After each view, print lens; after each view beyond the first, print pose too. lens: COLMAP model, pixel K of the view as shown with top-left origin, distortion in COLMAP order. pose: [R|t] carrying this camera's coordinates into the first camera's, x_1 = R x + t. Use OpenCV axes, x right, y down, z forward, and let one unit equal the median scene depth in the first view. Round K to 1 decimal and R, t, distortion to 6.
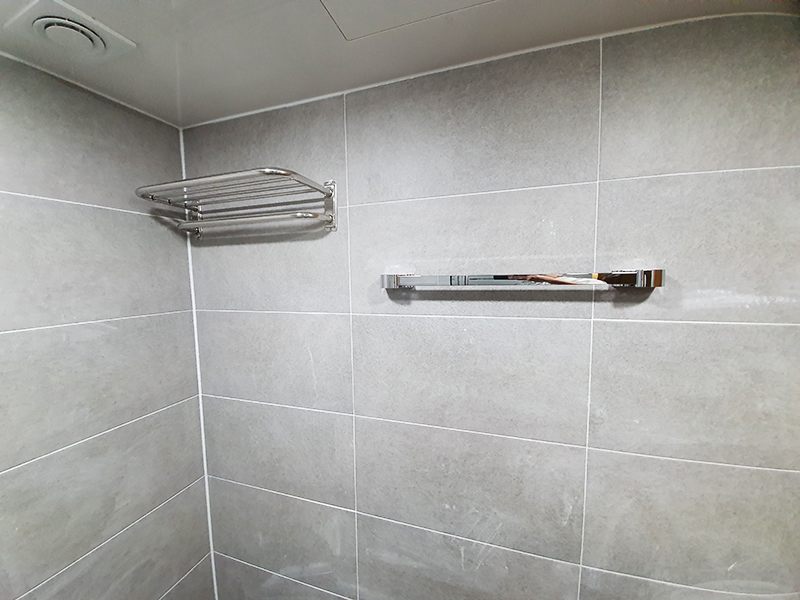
lens RADIAL K [[314.3, 0, 393.2], [0, 314.3, 304.7], [0, 0, 1]] dist [0.008741, -0.015147]
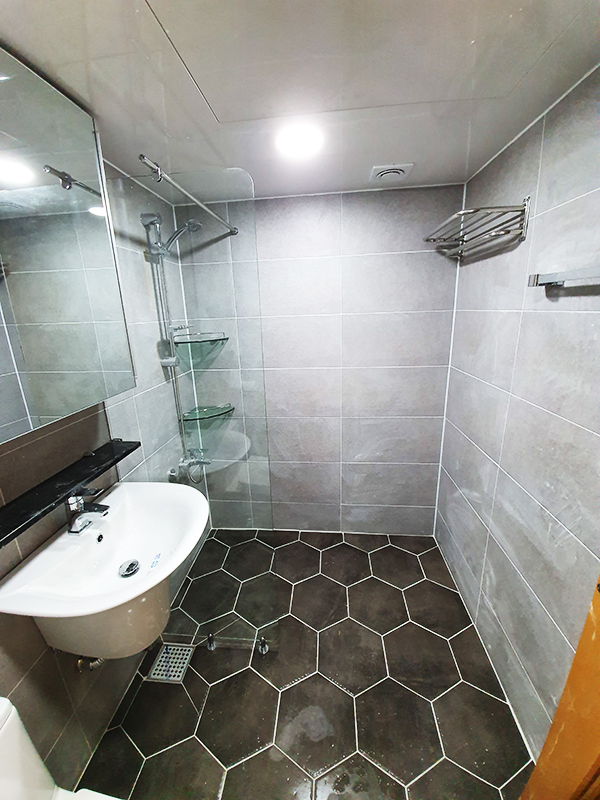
lens RADIAL K [[314.3, 0, 295.9], [0, 314.3, 393.4], [0, 0, 1]] dist [0.008741, -0.015147]
pose [[0.225865, 0.256720, -0.939723, 0.954231], [-0.056043, 0.966478, 0.250559, 0.086154], [0.972545, -0.003928, 0.232681, -0.155769]]
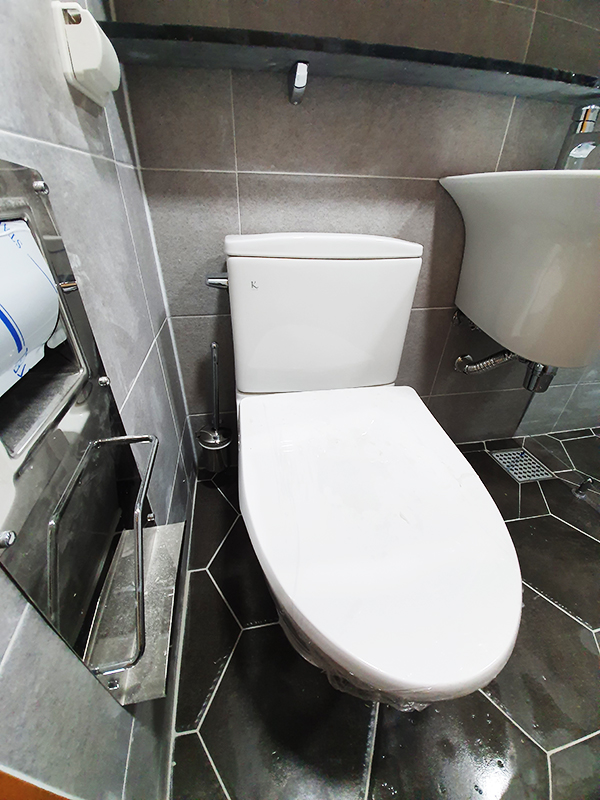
lens RADIAL K [[314.3, 0, 295.9], [0, 314.3, 393.4], [0, 0, 1]] dist [0.008741, -0.015147]
pose [[-0.877081, 0.250523, -0.409838, 0.946591], [-0.048907, 0.802210, 0.595035, 0.883221], [0.477847, 0.541938, -0.691351, -0.107346]]
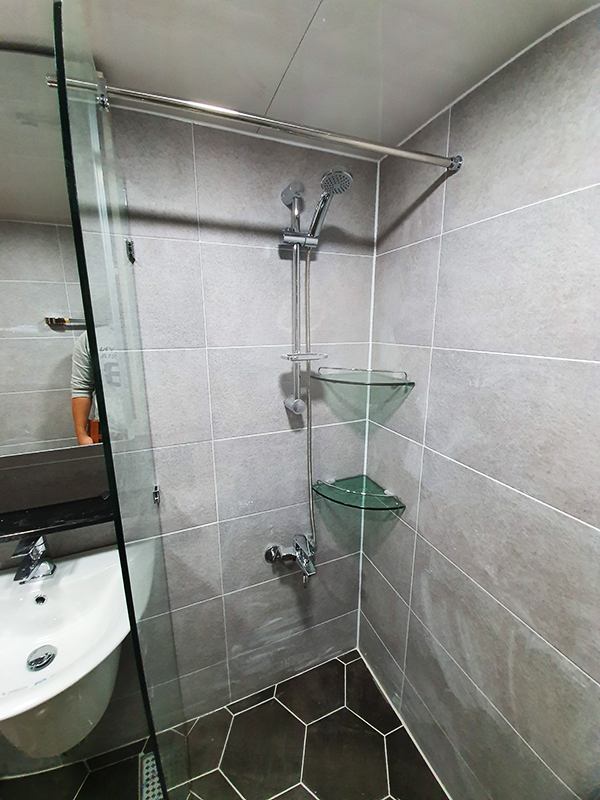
lens RADIAL K [[314.3, 0, 295.9], [0, 314.3, 393.4], [0, 0, 1]] dist [0.008741, -0.015147]
pose [[-0.758384, 0.159317, -0.632038, -0.225258], [-0.040920, 0.956119, 0.290108, 0.006161], [0.650522, 0.245876, -0.718586, 0.451547]]
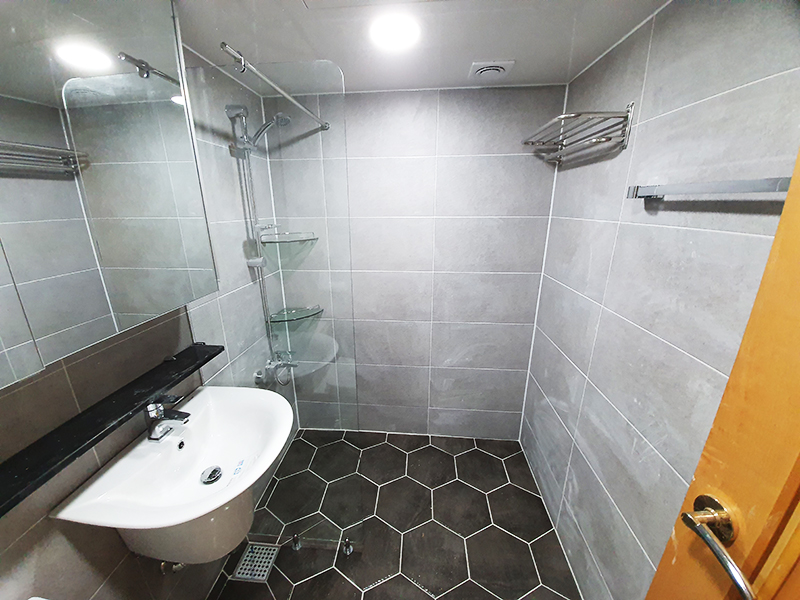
lens RADIAL K [[314.3, 0, 393.2], [0, 314.3, 304.7], [0, 0, 1]] dist [0.008741, -0.015147]
pose [[0.233810, 0.303643, -0.923653, 0.912698], [-0.083407, 0.952746, 0.292093, 0.053339], [0.968698, 0.008744, 0.248087, -0.134195]]
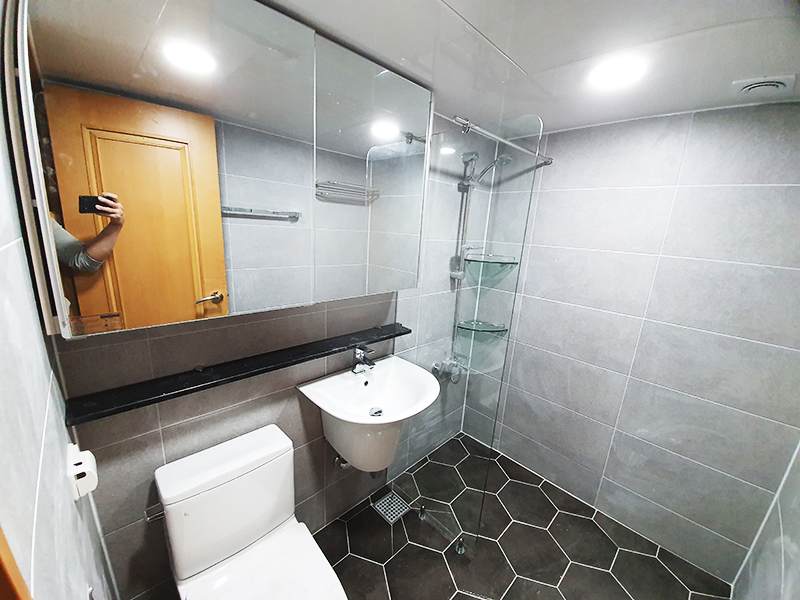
lens RADIAL K [[314.3, 0, 393.2], [0, 314.3, 304.7], [0, 0, 1]] dist [0.008741, -0.015147]
pose [[-0.468907, 0.204219, -0.859314, 1.127681], [-0.127001, 0.947204, 0.294407, 0.020931], [0.874069, 0.247184, -0.418214, 0.130887]]
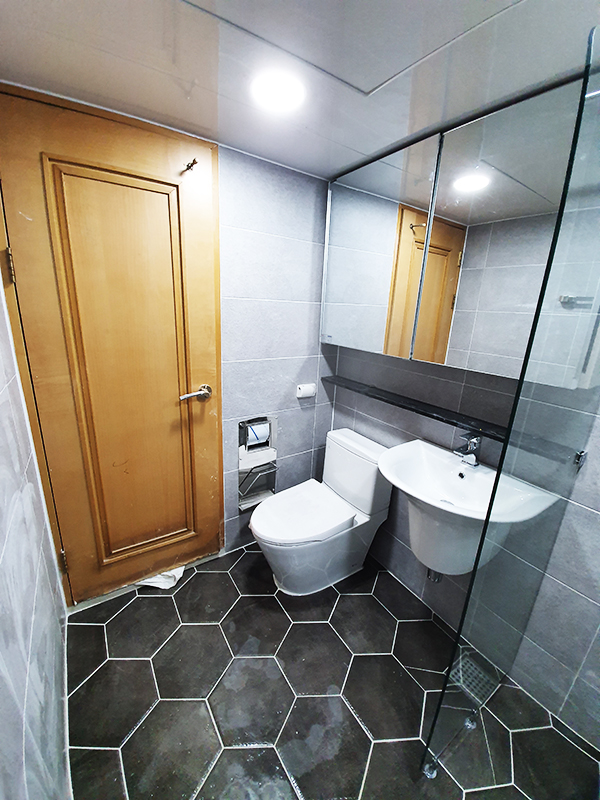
lens RADIAL K [[314.3, 0, 295.9], [0, 314.3, 393.4], [0, 0, 1]] dist [0.008741, -0.015147]
pose [[-0.783921, -0.186014, 0.592340, -0.321794], [0.023570, 0.944459, 0.327784, 0.073819], [-0.620413, 0.270918, -0.735997, 0.836117]]
